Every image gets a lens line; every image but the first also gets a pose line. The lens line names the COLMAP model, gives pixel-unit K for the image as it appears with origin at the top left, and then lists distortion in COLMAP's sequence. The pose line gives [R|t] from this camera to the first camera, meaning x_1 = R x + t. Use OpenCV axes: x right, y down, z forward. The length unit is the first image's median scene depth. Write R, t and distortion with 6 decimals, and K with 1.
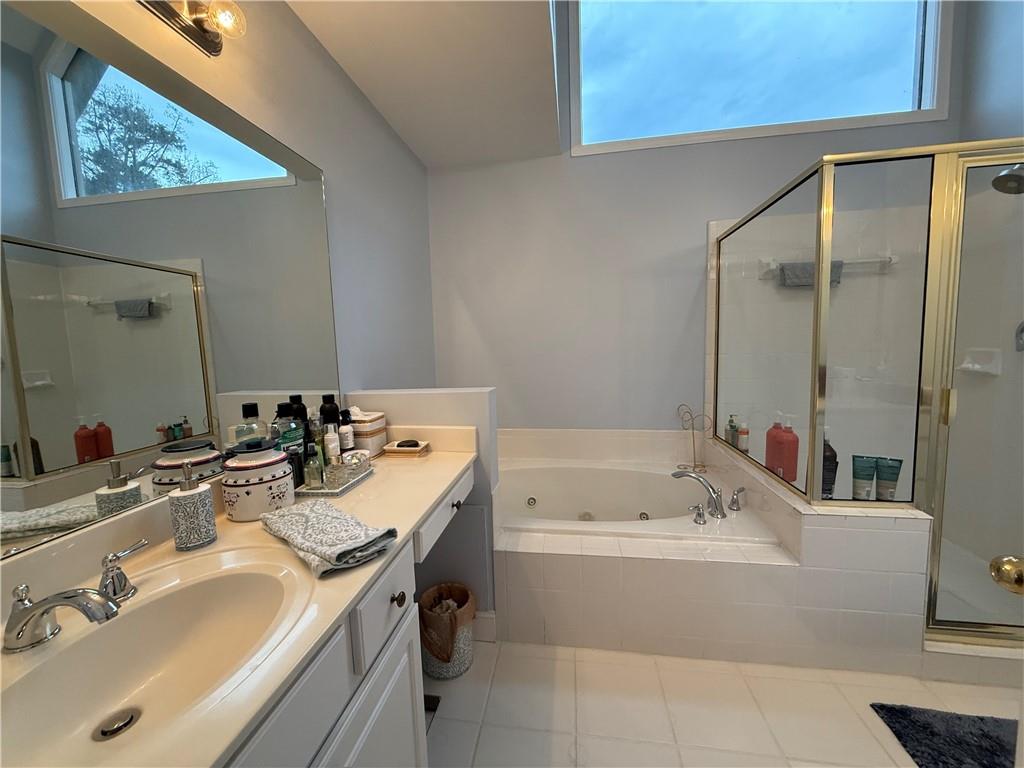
lens RADIAL K [[411.5, 0, 509.6], [0, 411.5, 383.6], [0, 0, 1]] dist [-0.000828, 0.000004]
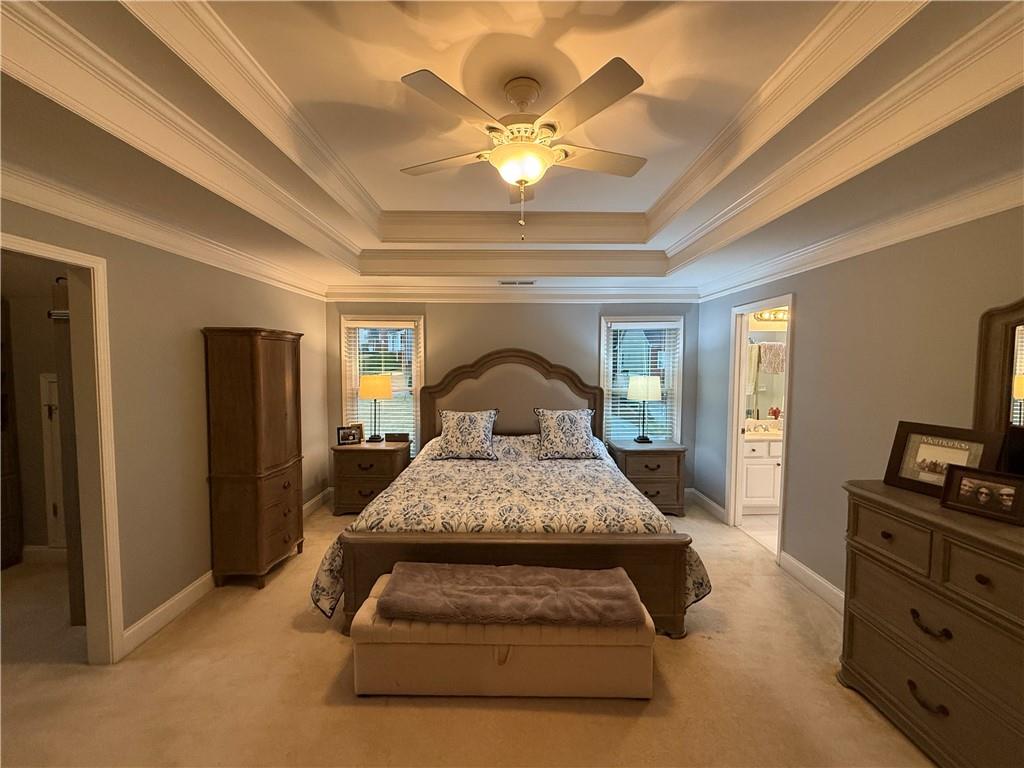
lens RADIAL K [[411.5, 0, 515.2], [0, 411.5, 382.1], [0, 0, 1]] dist [-0.000828, 0.000004]
pose [[0.171696, 0.076633, -0.982165, 1.465572], [-0.105956, 0.992623, 0.058926, -0.051033], [0.979435, 0.093948, 0.178549, -1.283552]]
